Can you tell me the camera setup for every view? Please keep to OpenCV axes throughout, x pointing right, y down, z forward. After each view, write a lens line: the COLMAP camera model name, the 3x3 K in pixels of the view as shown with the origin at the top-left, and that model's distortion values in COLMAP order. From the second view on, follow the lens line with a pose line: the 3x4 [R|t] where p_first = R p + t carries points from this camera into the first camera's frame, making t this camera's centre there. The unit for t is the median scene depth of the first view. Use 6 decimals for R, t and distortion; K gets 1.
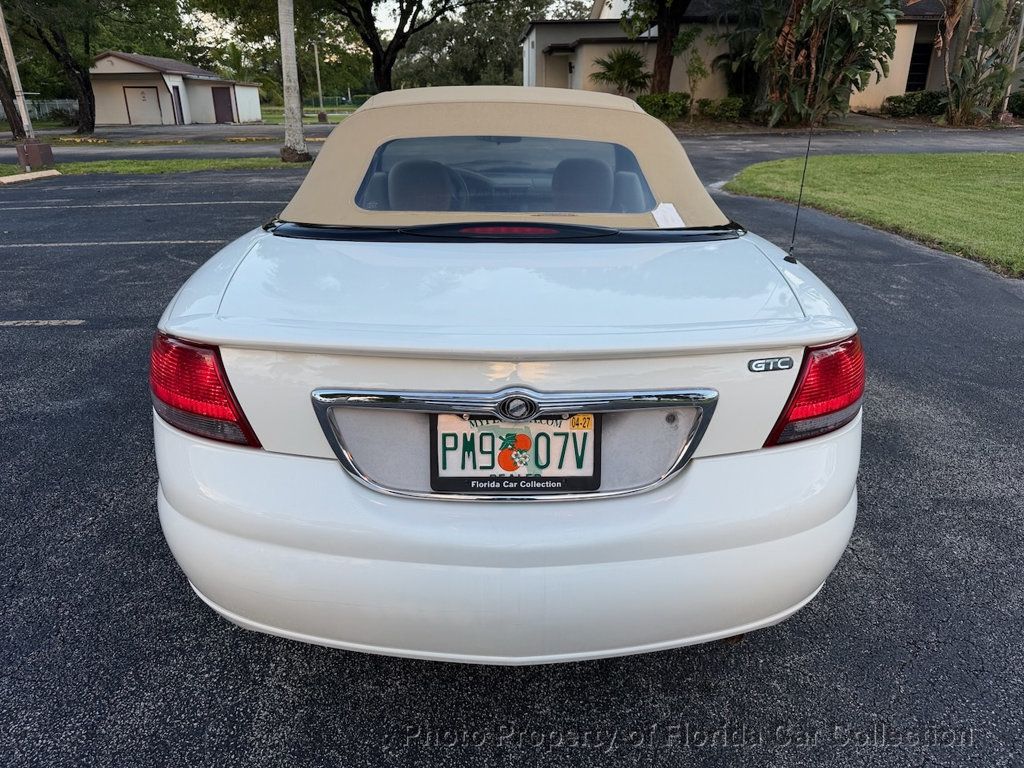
lens RADIAL K [[736.6, 0, 509.8], [0, 736.6, 388.0], [0, 0, 1]] dist [0.006929, -0.000482]
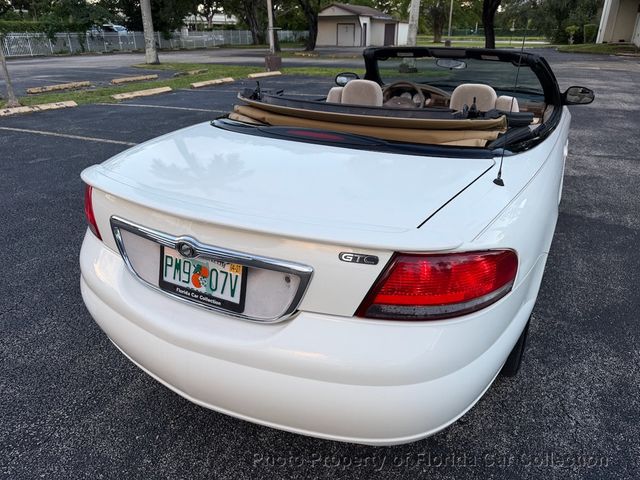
lens RADIAL K [[460.6, 0, 322.8], [0, 460.6, 234.6], [0, 0, 1]] dist [0.053165, -0.069688]
pose [[0.879155, 0.198129, -0.433396, 0.096754], [-0.180574, 0.980155, 0.081785, -0.019466], [0.440999, 0.006359, 0.897485, 0.032152]]
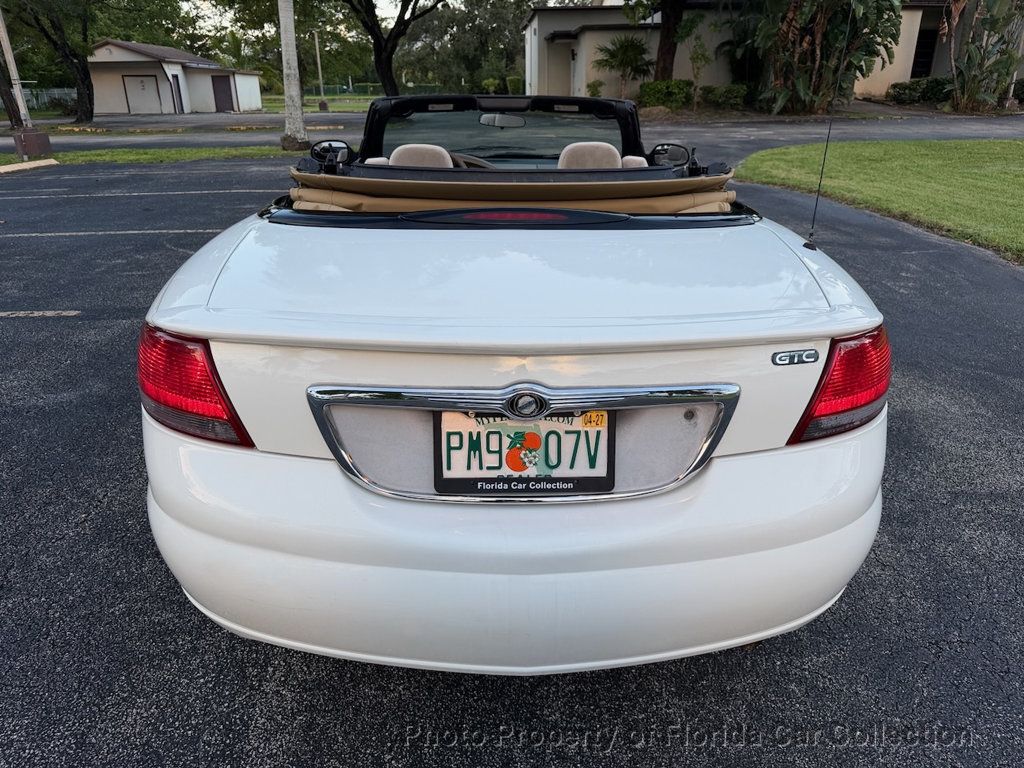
lens RADIAL K [[738.7, 0, 514.0], [0, 738.7, 379.9], [0, 0, 1]] dist [0.009802, -0.001479]
pose [[0.999993, -0.003138, 0.001820, -0.001026], [0.003133, 0.999990, 0.003116, -0.001069], [-0.001830, -0.003111, 0.999993, 0.008331]]
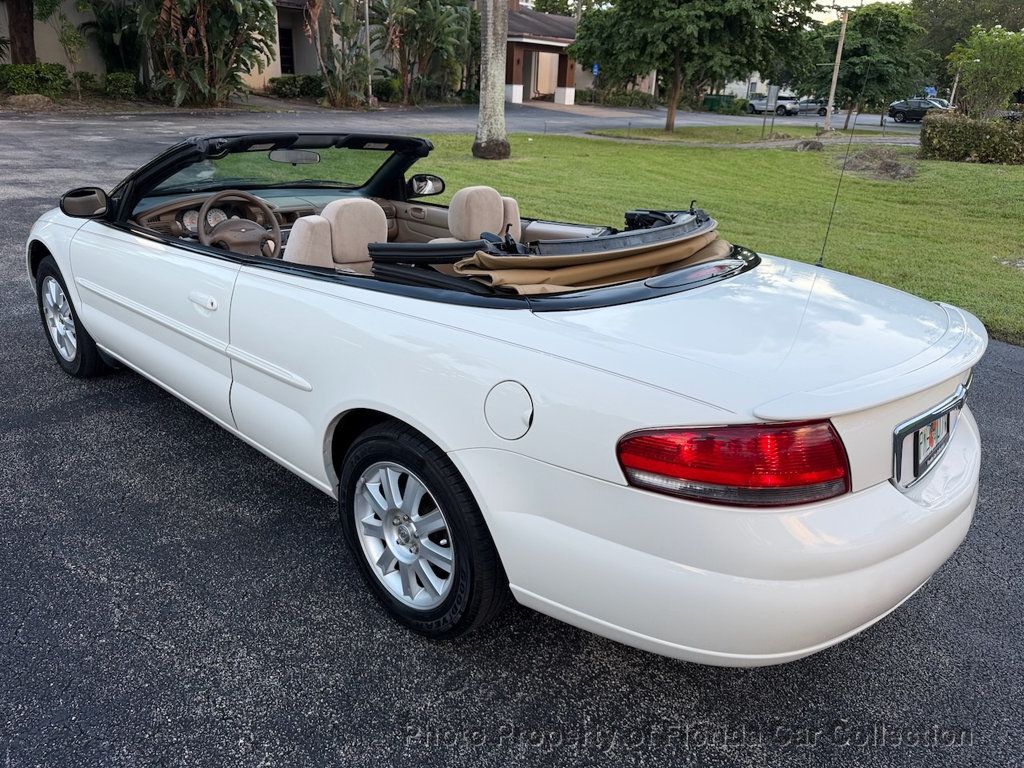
lens RADIAL K [[742.1, 0, 512.9], [0, 742.1, 381.8], [0, 0, 1]] dist [0.030345, -0.033447]
pose [[0.698718, -0.237154, 0.674945, -0.219177], [0.222564, 0.968697, 0.109965, -0.050392], [-0.679895, 0.073384, 0.729628, 0.073366]]
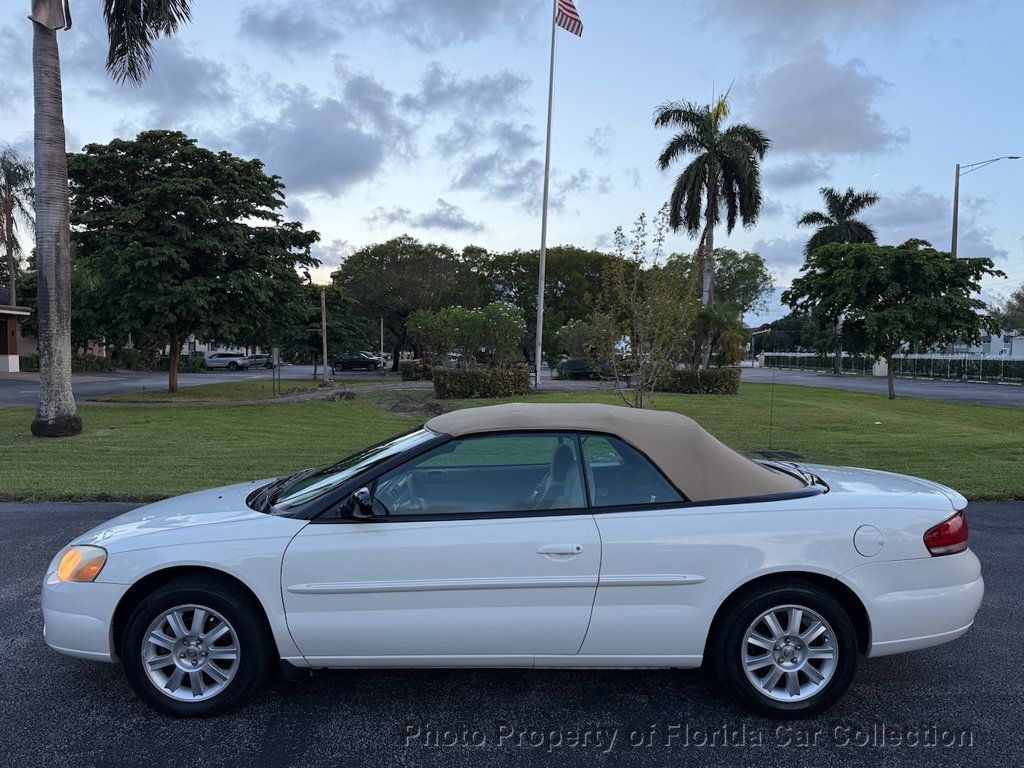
lens RADIAL K [[720.4, 0, 535.5], [0, 720.4, 398.7], [0, 0, 1]] dist [0.002708, -0.001184]
pose [[0.007922, -0.061137, 0.998098, -0.453449], [0.362113, 0.930561, 0.054126, -0.170421], [-0.932101, 0.360995, 0.029510, 0.335775]]
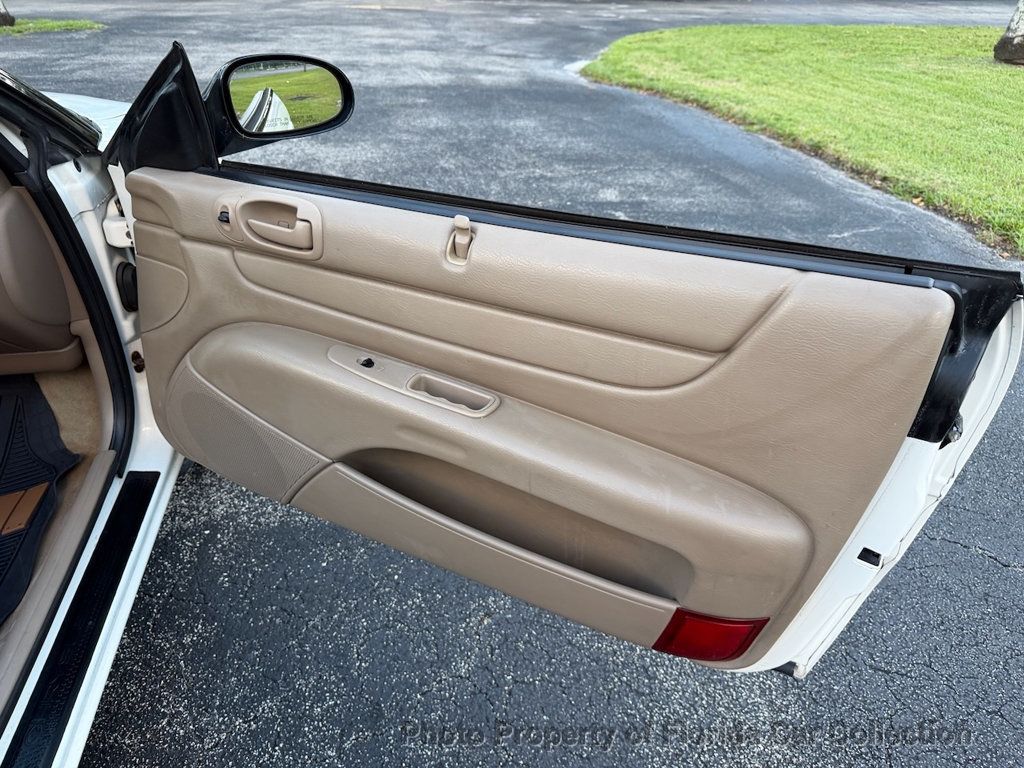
lens RADIAL K [[742.5, 0, 509.0], [0, 742.5, 389.8], [0, 0, 1]] dist [-0.000336, -0.001163]
pose [[0.988799, -0.055359, 0.138609, 0.137478], [0.032880, 0.986650, 0.159503, -0.111276], [-0.145588, -0.153158, 0.977418, 0.335325]]
